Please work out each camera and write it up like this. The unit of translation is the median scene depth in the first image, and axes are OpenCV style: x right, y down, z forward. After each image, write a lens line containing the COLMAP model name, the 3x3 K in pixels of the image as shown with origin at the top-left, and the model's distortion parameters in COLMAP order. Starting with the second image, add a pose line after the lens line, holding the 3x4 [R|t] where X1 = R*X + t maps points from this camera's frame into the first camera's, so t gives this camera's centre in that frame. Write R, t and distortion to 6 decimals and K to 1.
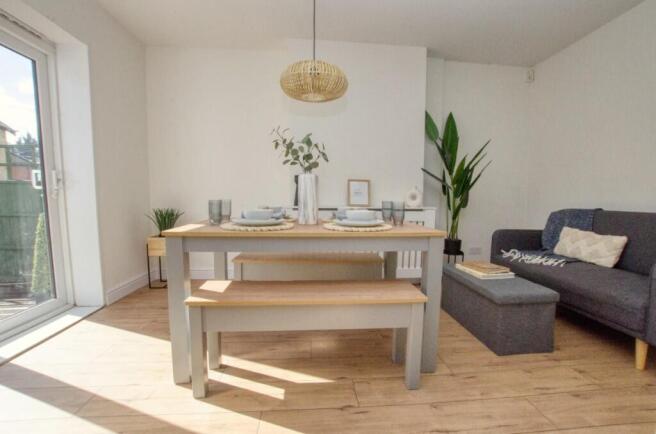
lens RADIAL K [[287.4, 0, 329.8], [0, 287.4, 222.9], [0, 0, 1]] dist [-0.037695, 0.009260]
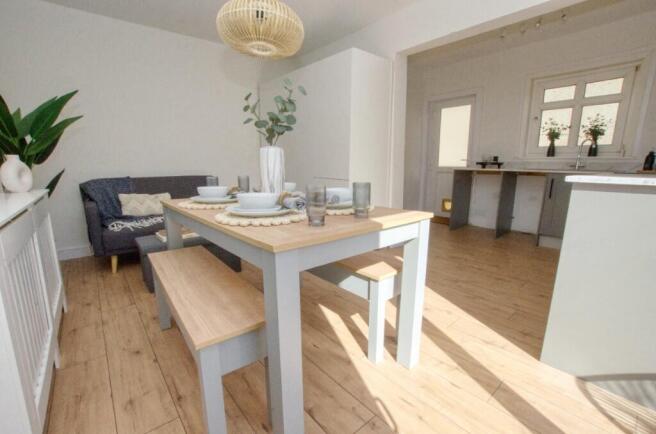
lens RADIAL K [[287.4, 0, 329.8], [0, 287.4, 222.9], [0, 0, 1]] dist [-0.037695, 0.009260]
pose [[-0.591835, -0.173759, 0.787108, -0.752421], [0.069011, 0.961981, 0.264253, -0.142460], [-0.803100, 0.210713, -0.557342, 1.191628]]
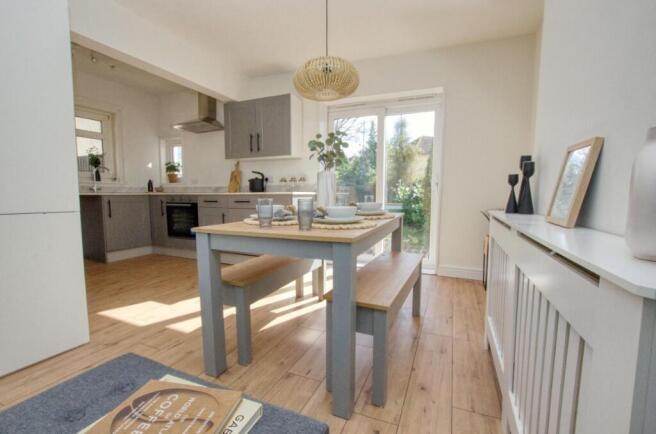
lens RADIAL K [[287.4, 0, 329.8], [0, 287.4, 222.9], [0, 0, 1]] dist [-0.037695, 0.009260]
pose [[-0.463773, 0.083382, -0.882022, 0.735350], [-0.092348, 0.985588, 0.141730, -0.117828], [0.881128, 0.147183, -0.449389, 1.306870]]
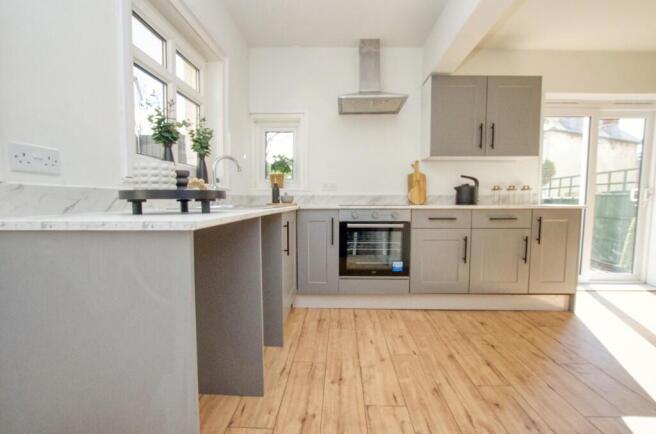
lens RADIAL K [[287.4, 0, 329.8], [0, 287.4, 222.9], [0, 0, 1]] dist [-0.037695, 0.009260]
pose [[-0.111610, 0.074774, -0.990935, 0.709516], [-0.097988, 0.991478, 0.085852, 0.032868], [0.988909, 0.106681, -0.103332, -0.518828]]
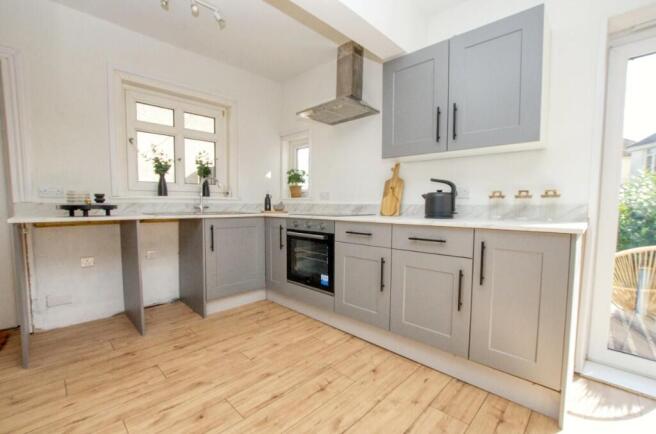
lens RADIAL K [[287.4, 0, 329.8], [0, 287.4, 222.9], [0, 0, 1]] dist [-0.037695, 0.009260]
pose [[-0.749484, 0.034493, -0.661123, 0.228834], [-0.075663, 0.987635, 0.137304, -0.095483], [0.657685, 0.152929, -0.737607, 0.489813]]
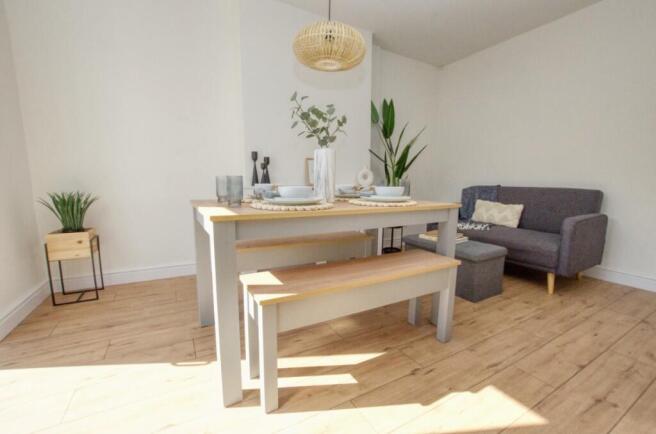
lens RADIAL K [[287.4, 0, 329.8], [0, 287.4, 222.9], [0, 0, 1]] dist [-0.037695, 0.009260]
pose [[0.906857, -0.064053, 0.416542, -0.403857], [0.040009, 0.997003, 0.066209, 0.007626], [-0.419535, -0.043377, 0.906702, 0.121197]]
